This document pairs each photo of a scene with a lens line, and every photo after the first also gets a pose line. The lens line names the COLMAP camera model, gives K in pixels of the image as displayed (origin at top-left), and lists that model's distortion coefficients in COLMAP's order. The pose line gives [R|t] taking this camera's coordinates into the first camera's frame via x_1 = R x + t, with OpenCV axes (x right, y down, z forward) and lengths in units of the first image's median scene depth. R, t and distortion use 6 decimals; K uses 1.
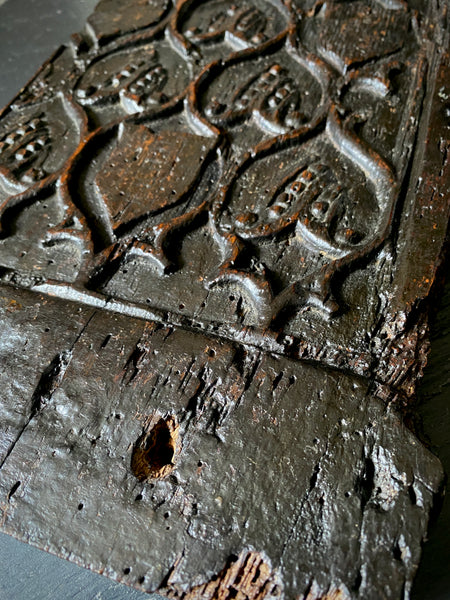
lens RADIAL K [[483.9, 0, 249.2], [0, 483.9, 298.8], [0, 0, 1]] dist [0.093491, -0.194840]
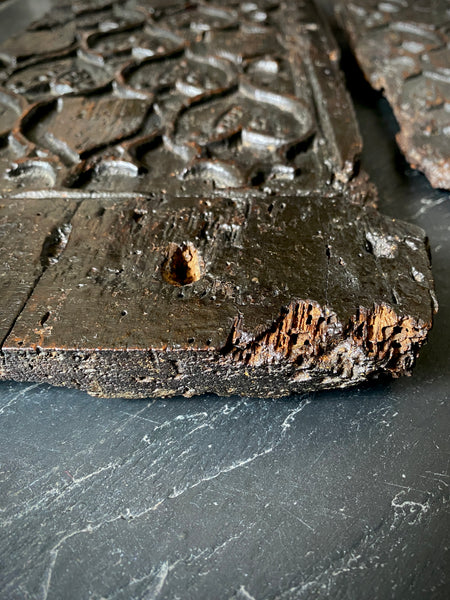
lens RADIAL K [[483.9, 0, 249.2], [0, 483.9, 298.8], [0, 0, 1]] dist [0.093491, -0.194840]
pose [[0.947872, -0.157071, 0.277251, -0.306642], [0.227167, 0.943240, -0.242268, 0.572352], [-0.223461, 0.292621, 0.929752, 0.008011]]
